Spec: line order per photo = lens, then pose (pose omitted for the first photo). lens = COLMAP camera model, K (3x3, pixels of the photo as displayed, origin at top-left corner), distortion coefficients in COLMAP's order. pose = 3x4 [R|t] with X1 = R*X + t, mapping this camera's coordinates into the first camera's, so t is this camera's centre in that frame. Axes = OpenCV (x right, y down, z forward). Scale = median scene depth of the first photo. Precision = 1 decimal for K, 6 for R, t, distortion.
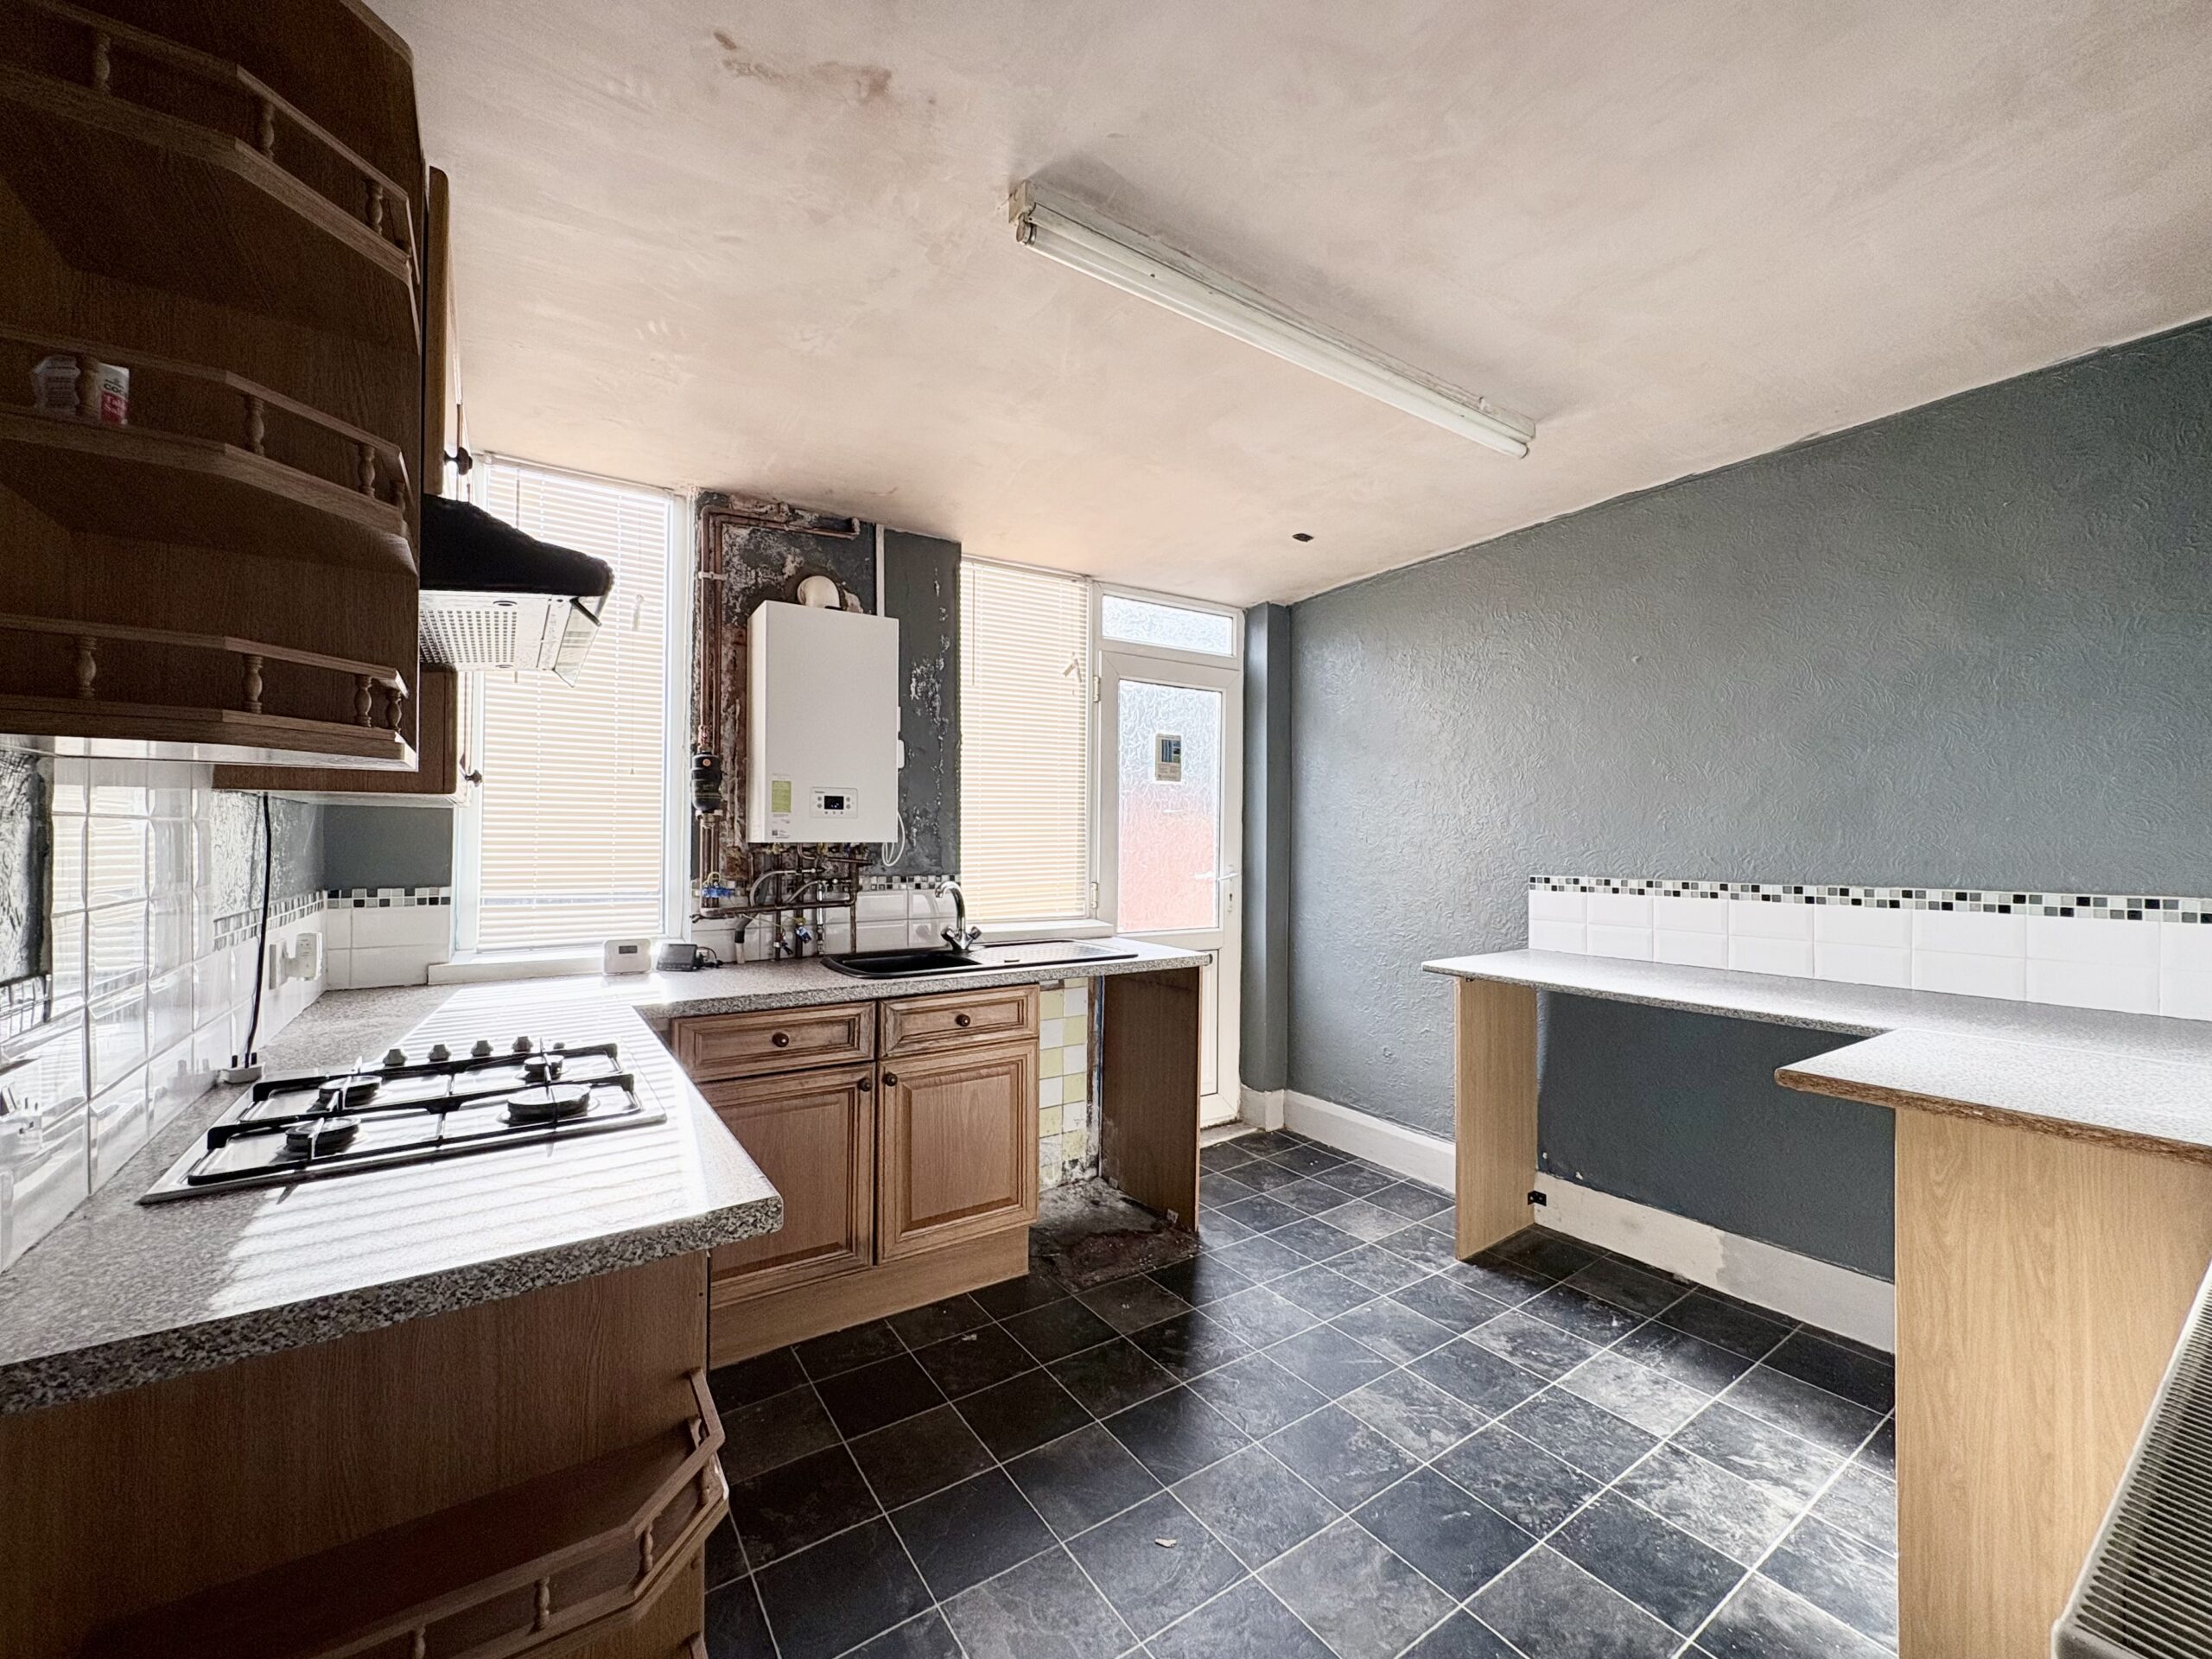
lens RADIAL K [[883.2, 0, 1101.7], [0, 883.2, 829.8], [0, 0, 1]] dist [-0.002323, -0.000286]
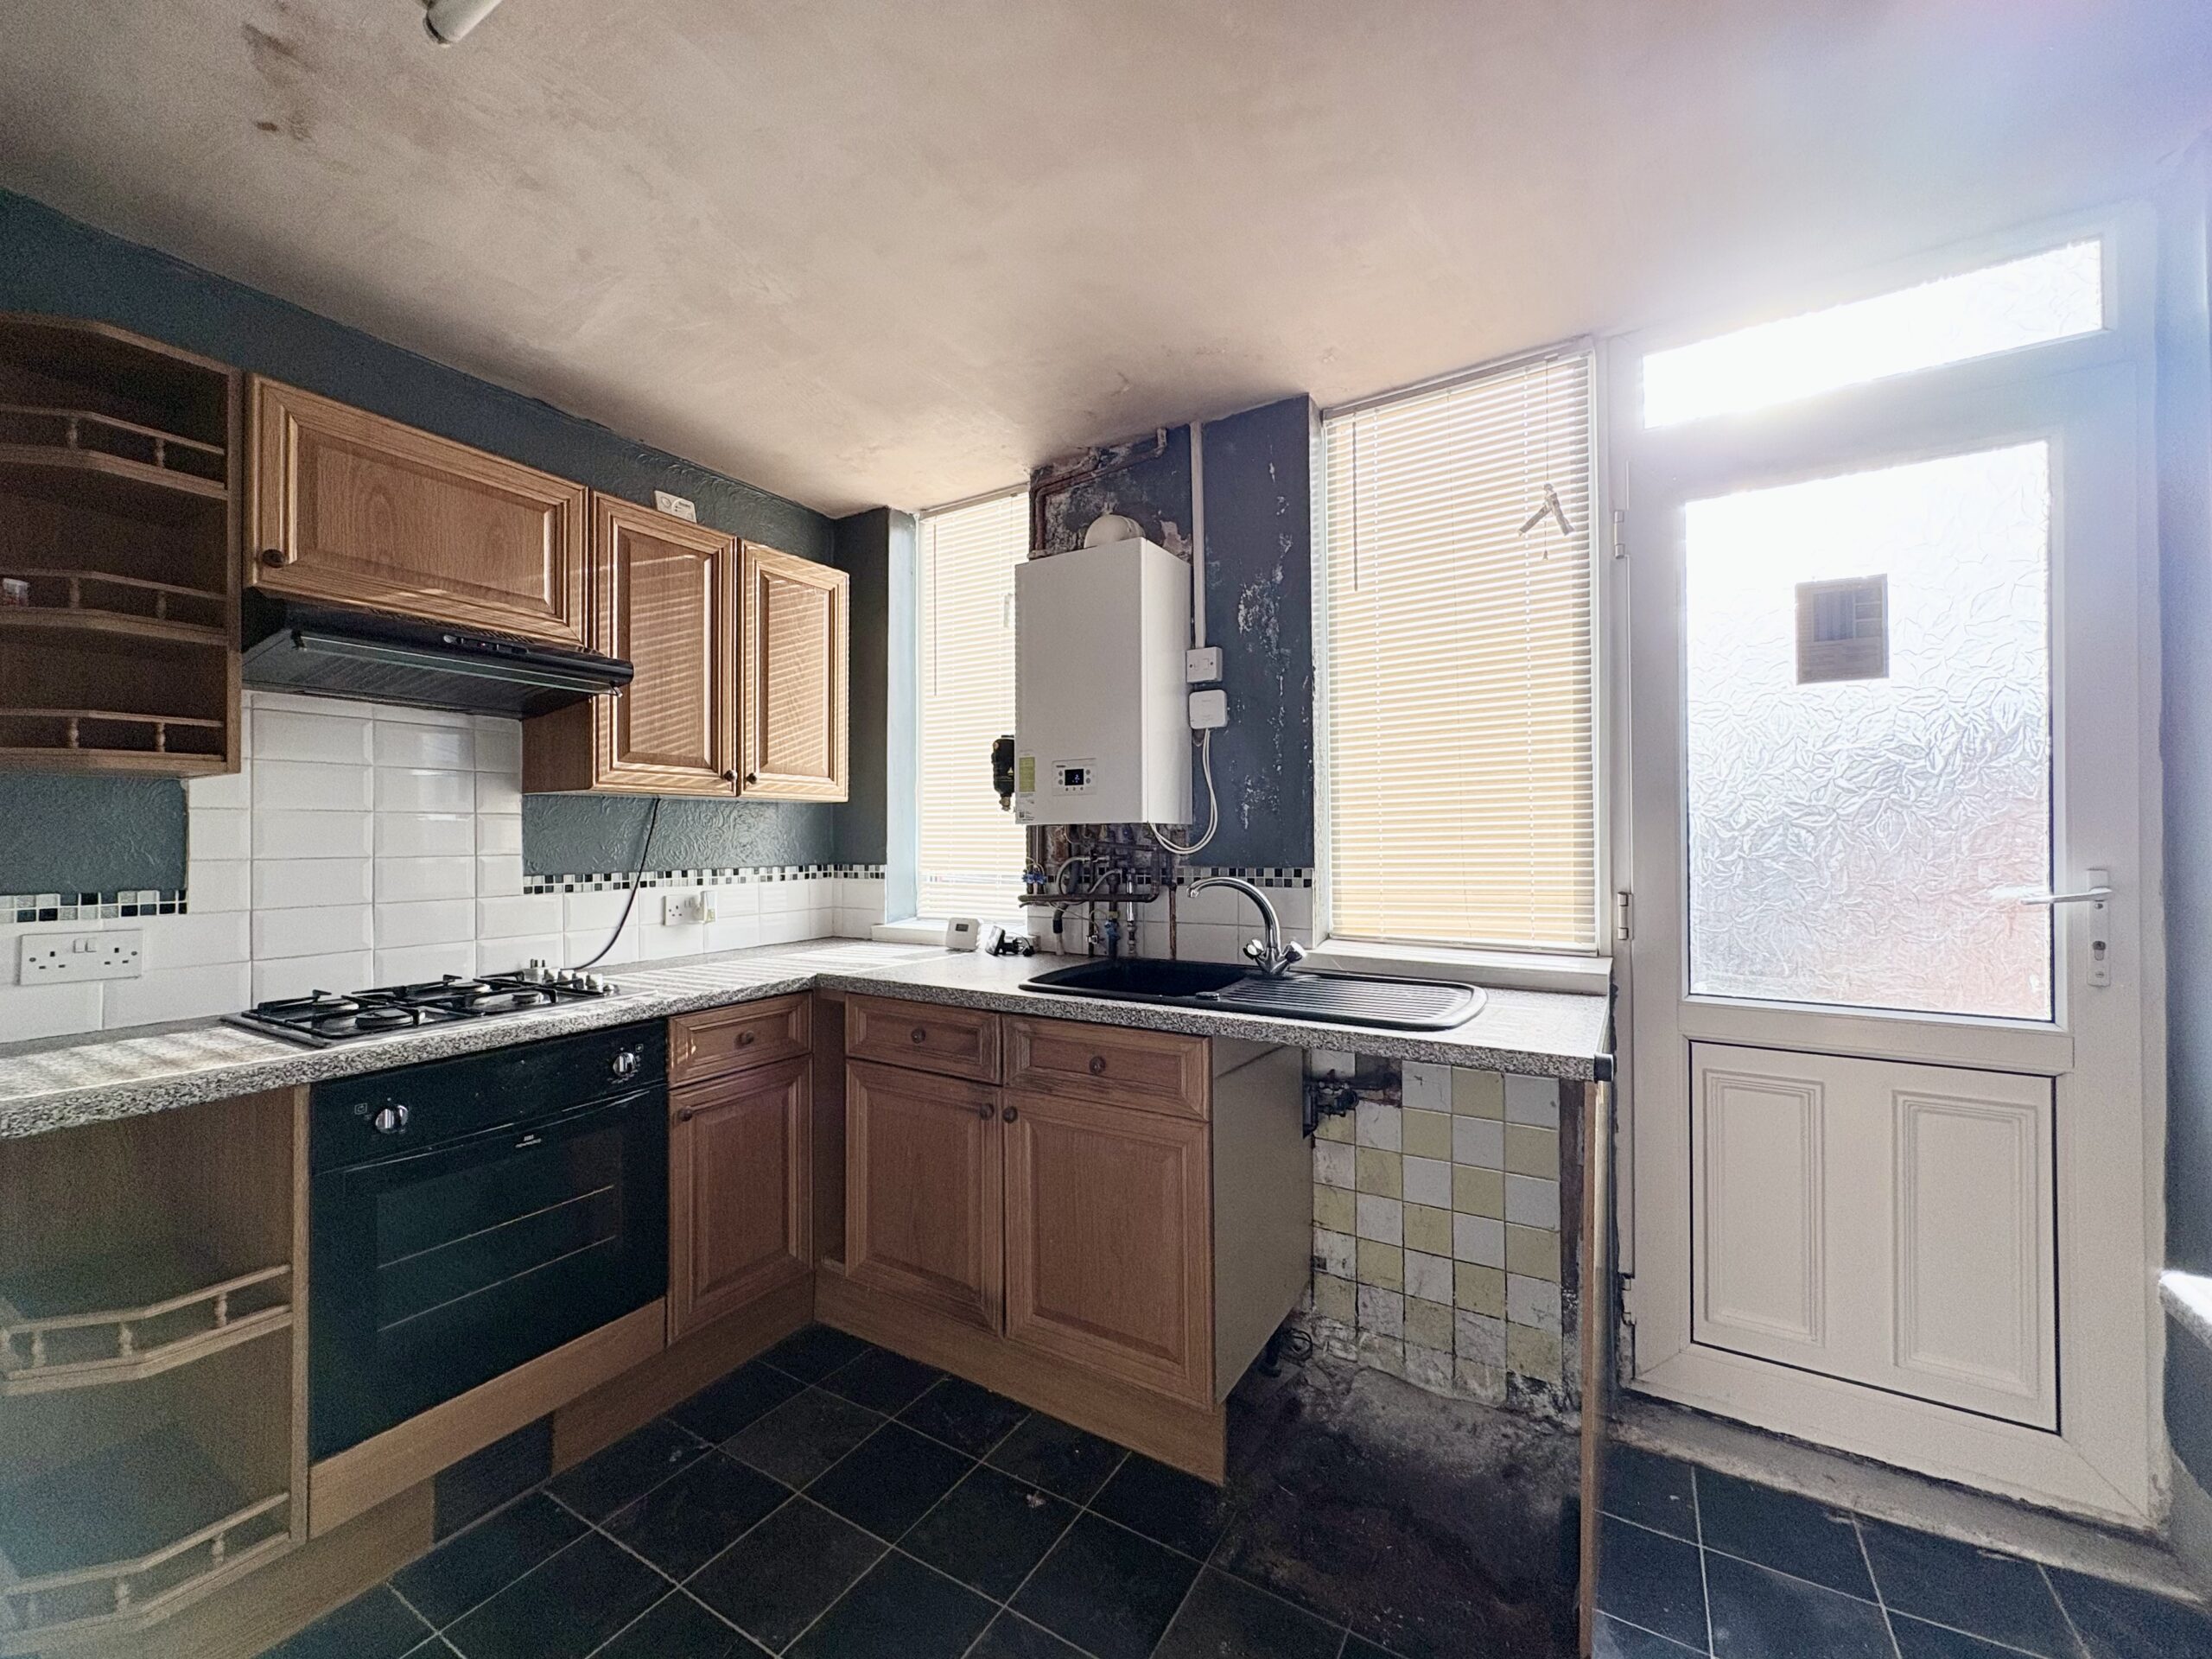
lens RADIAL K [[883.2, 0, 1101.7], [0, 883.2, 829.8], [0, 0, 1]] dist [-0.002323, -0.000286]
pose [[0.419652, -0.016133, -0.907542, 0.443603], [0.018487, 0.999787, -0.009224, 0.026018], [0.907497, -0.012907, 0.419861, 0.615539]]
